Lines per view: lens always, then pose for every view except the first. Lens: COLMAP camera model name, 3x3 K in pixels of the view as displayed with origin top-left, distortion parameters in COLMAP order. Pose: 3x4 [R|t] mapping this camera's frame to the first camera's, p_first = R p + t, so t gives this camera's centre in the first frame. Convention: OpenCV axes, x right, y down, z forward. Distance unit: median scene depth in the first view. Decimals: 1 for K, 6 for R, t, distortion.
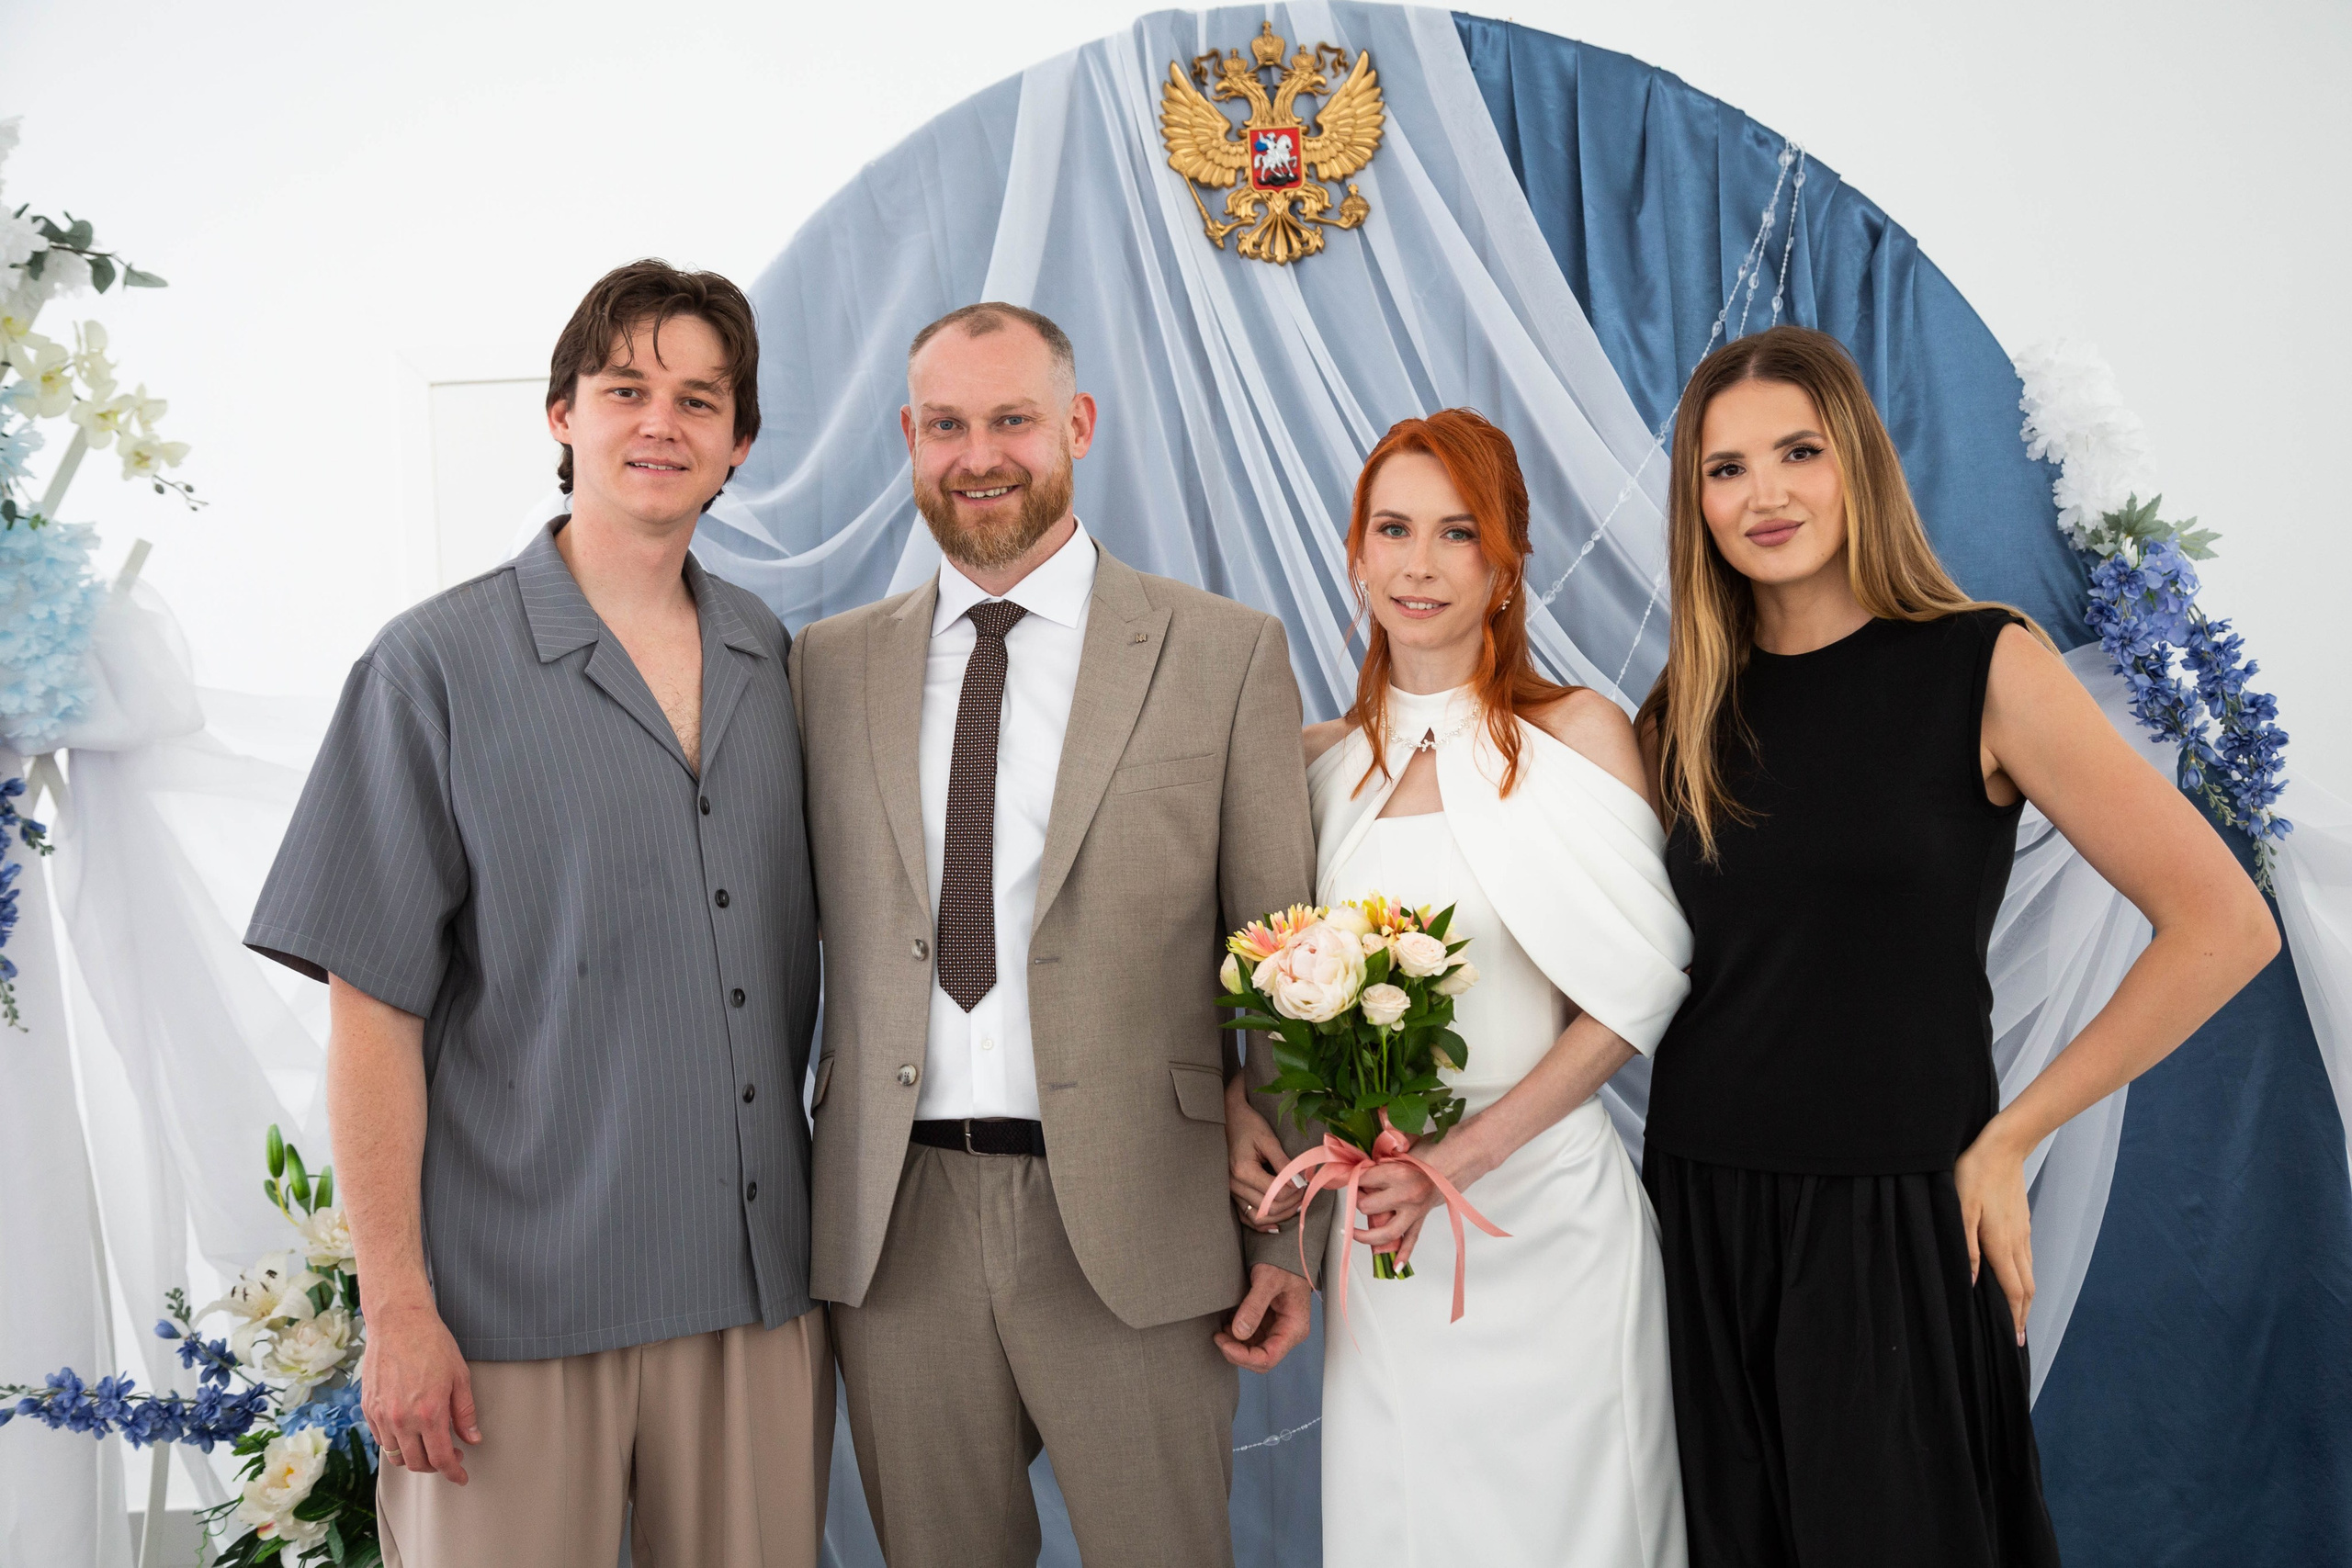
lens RADIAL K [[2987.7, 0, 1166.7], [0, 2987.7, 788.9], [0, 0, 1]] dist [0.094948, 0.093444]
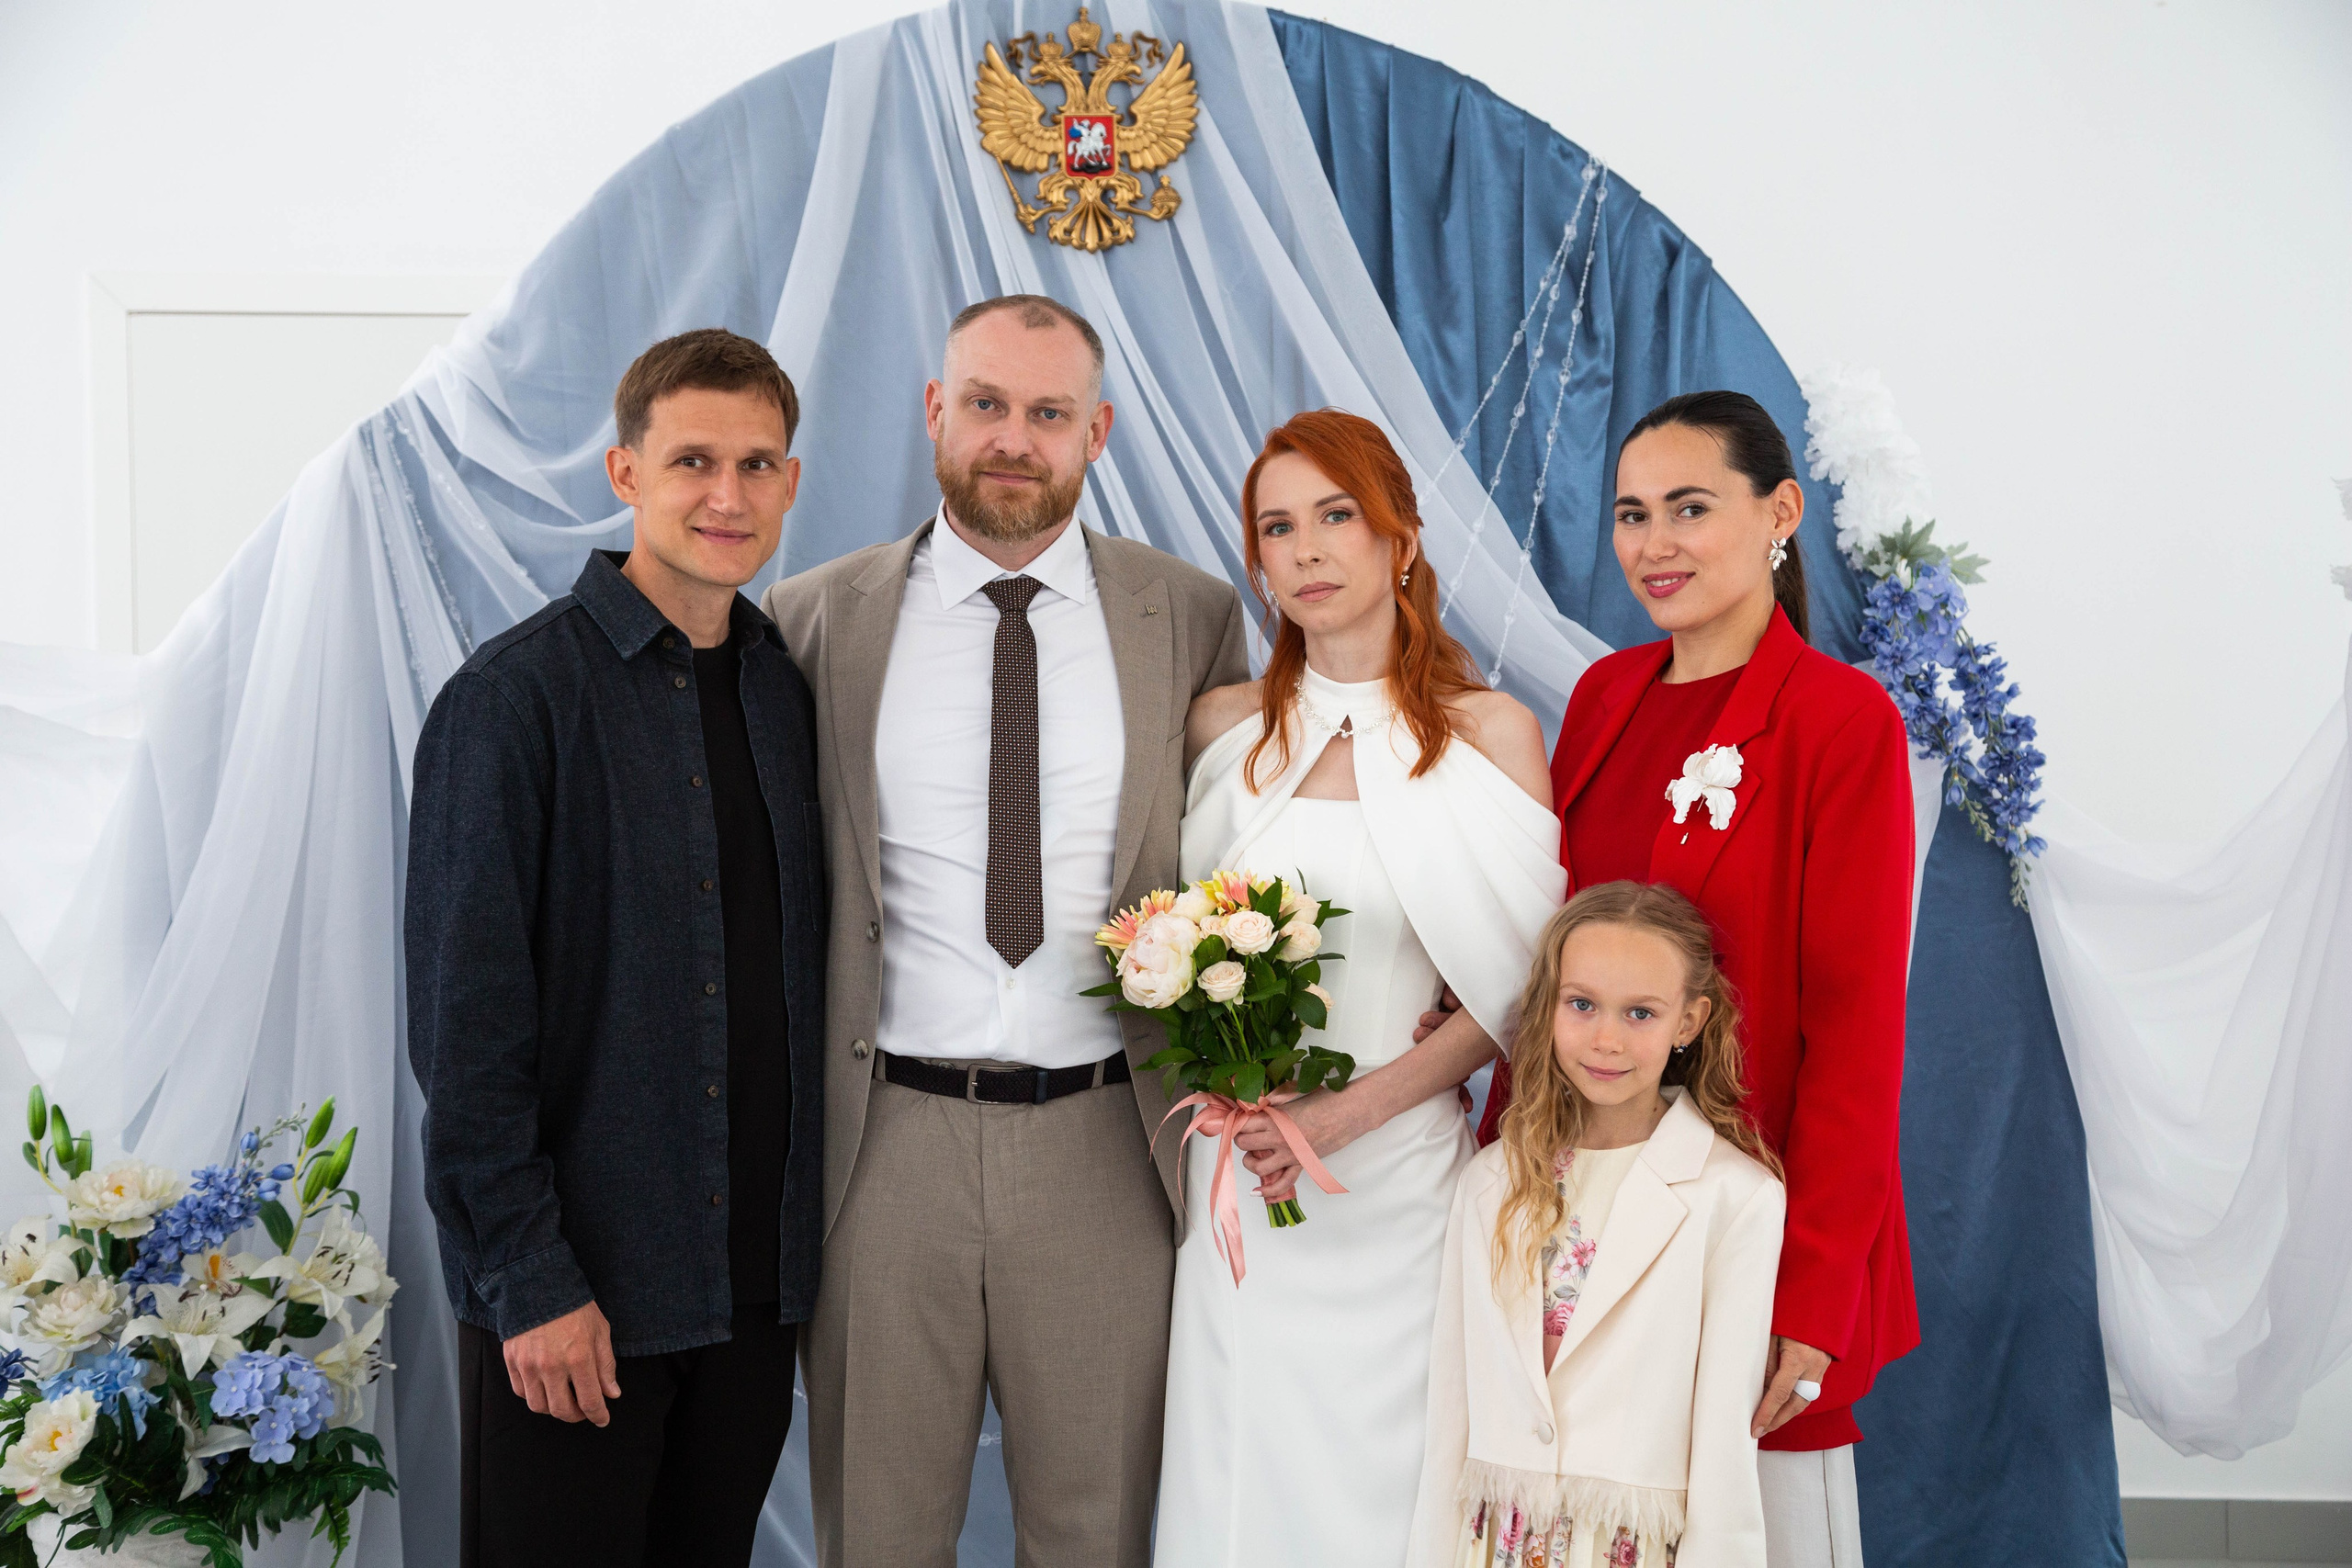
lens RADIAL K [[3533.2, 0, 1170.2], [0, 3533.2, 790.6], [0, 0, 1]] dist [0.178303, 0.127295]
pose [[0.994144, 0.033046, 0.102884, -0.051556], [-0.032565, 0.999449, -0.006350, 0.011036], [-0.103038, 0.002962, 0.994673, -0.179110]]
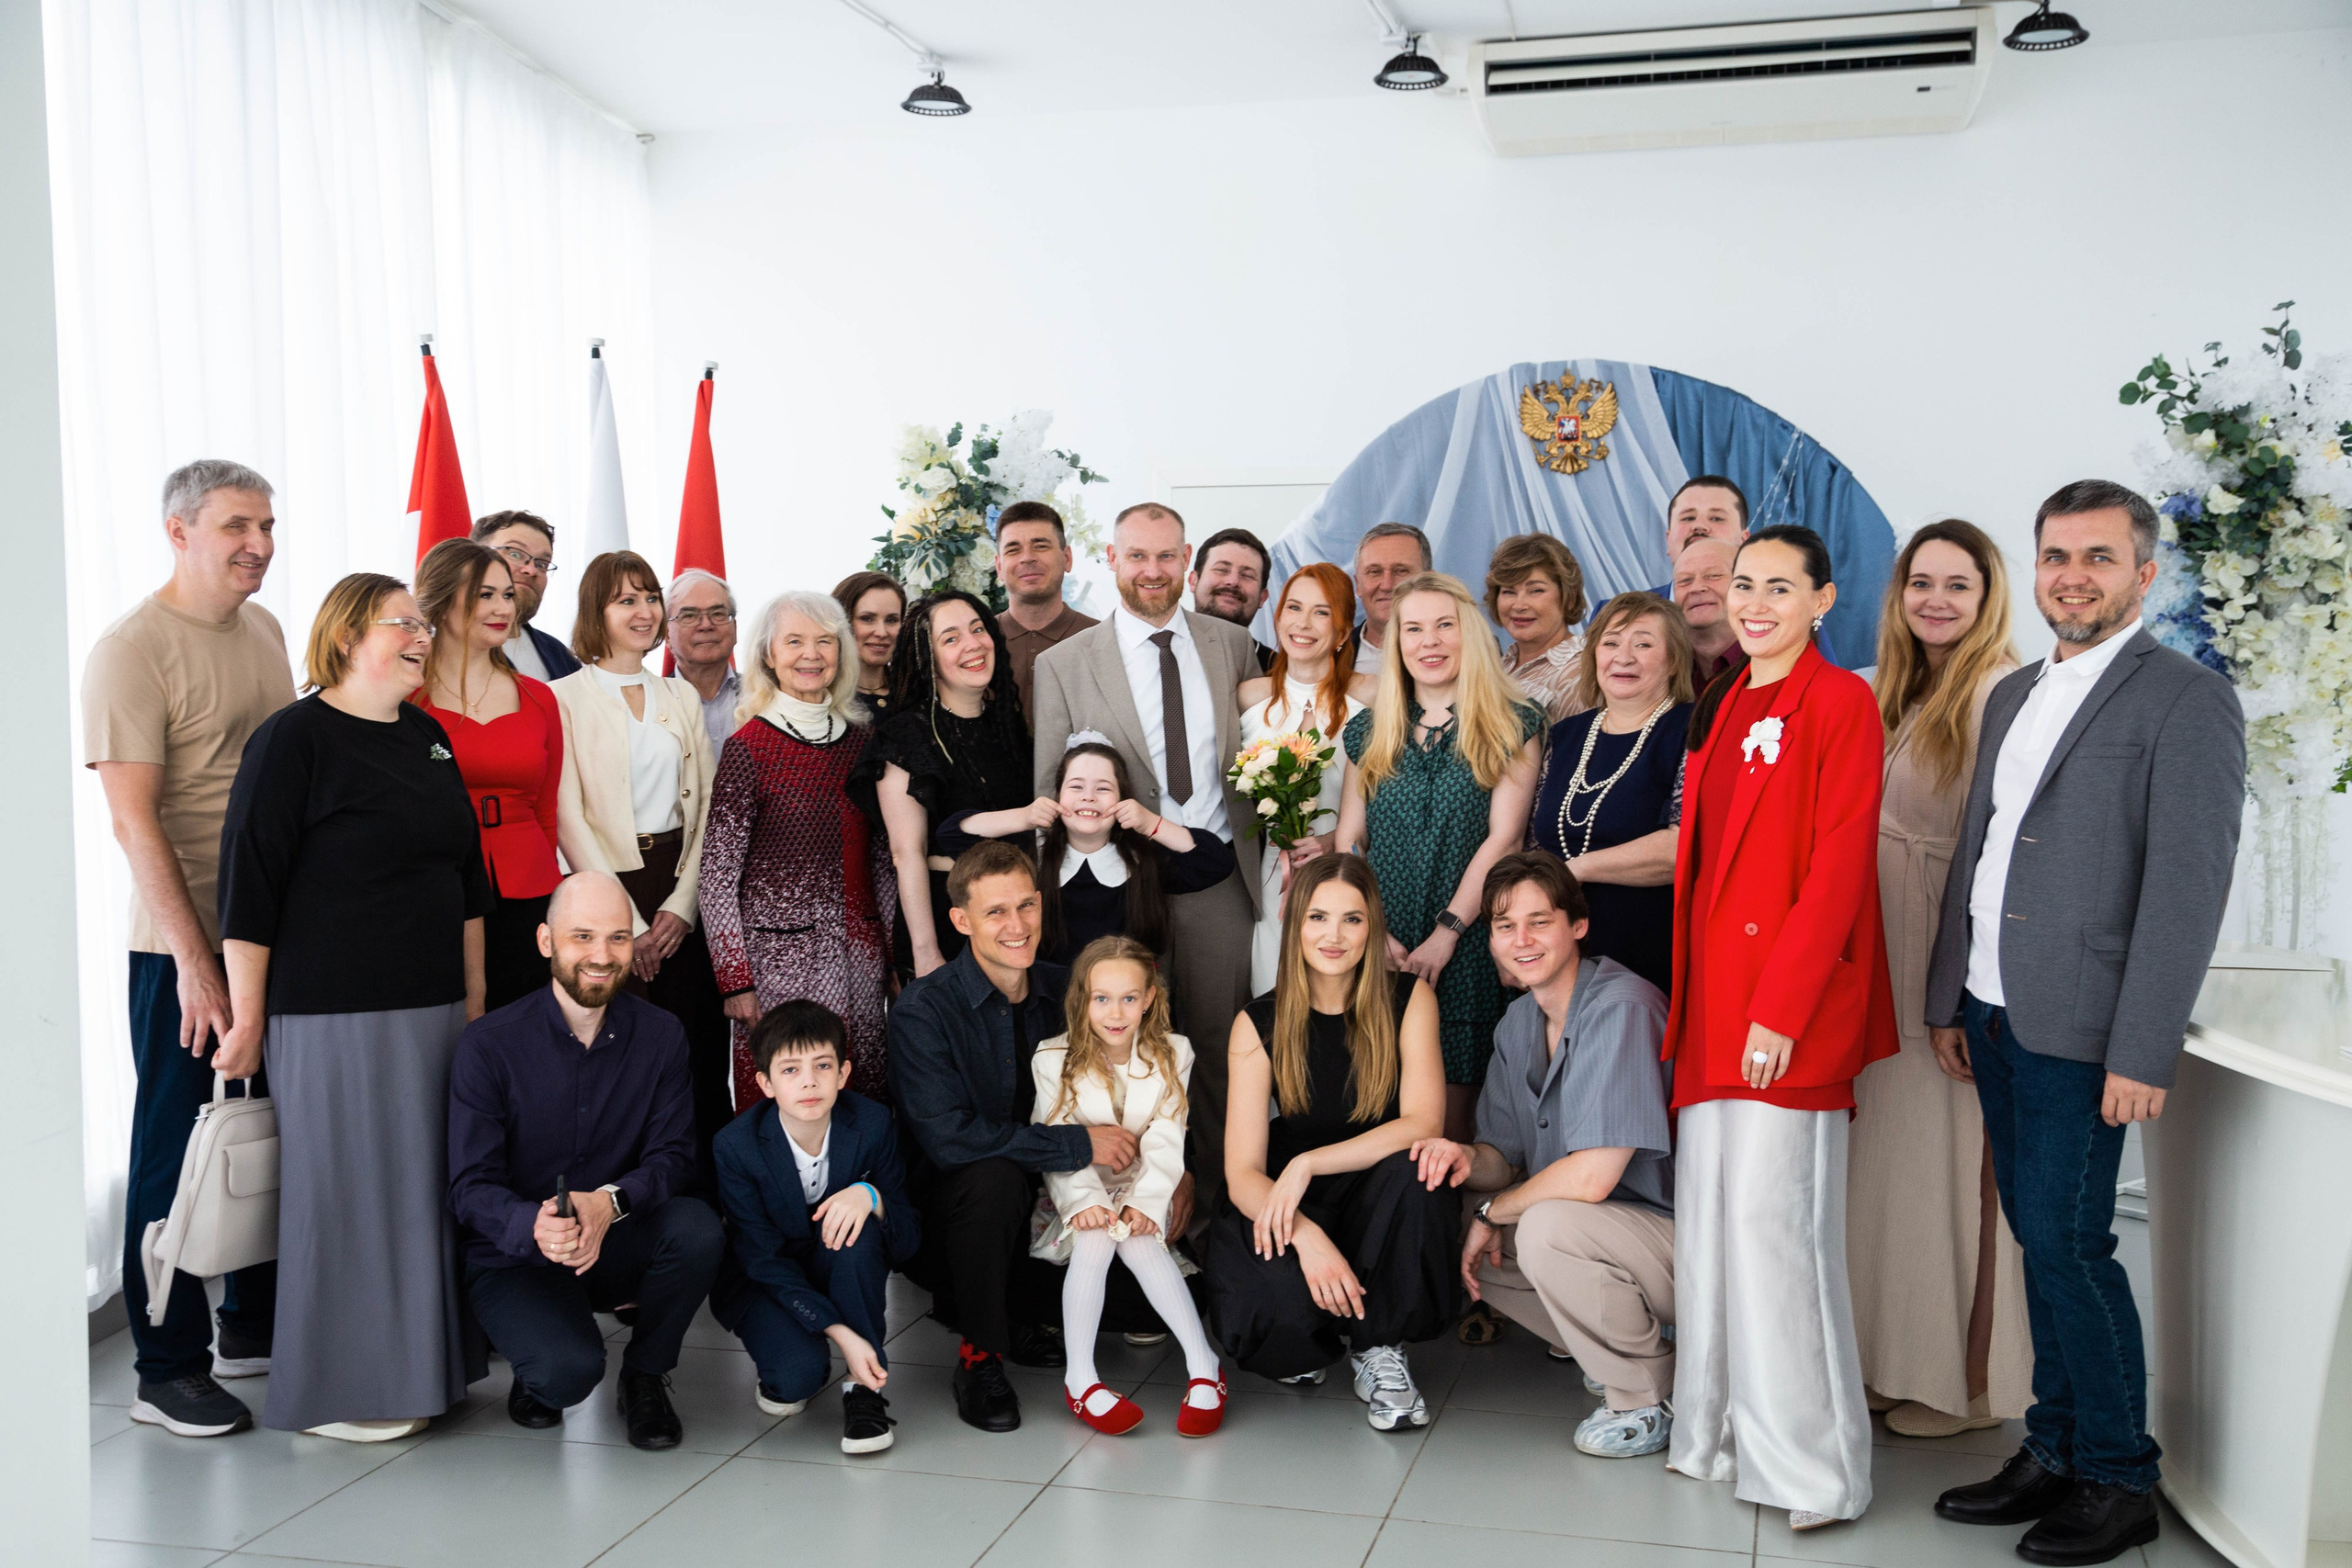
lens RADIAL K [[2340.8, 0, 1176.0], [0, 2340.8, 784.0], [0, 0, 1]] dist [0.007628, 0.005406]
pose [[0.983842, 0.048328, -0.172392, 0.063103], [-0.040446, 0.997982, 0.048948, -0.013885], [0.174410, -0.041184, 0.983811, -0.832956]]
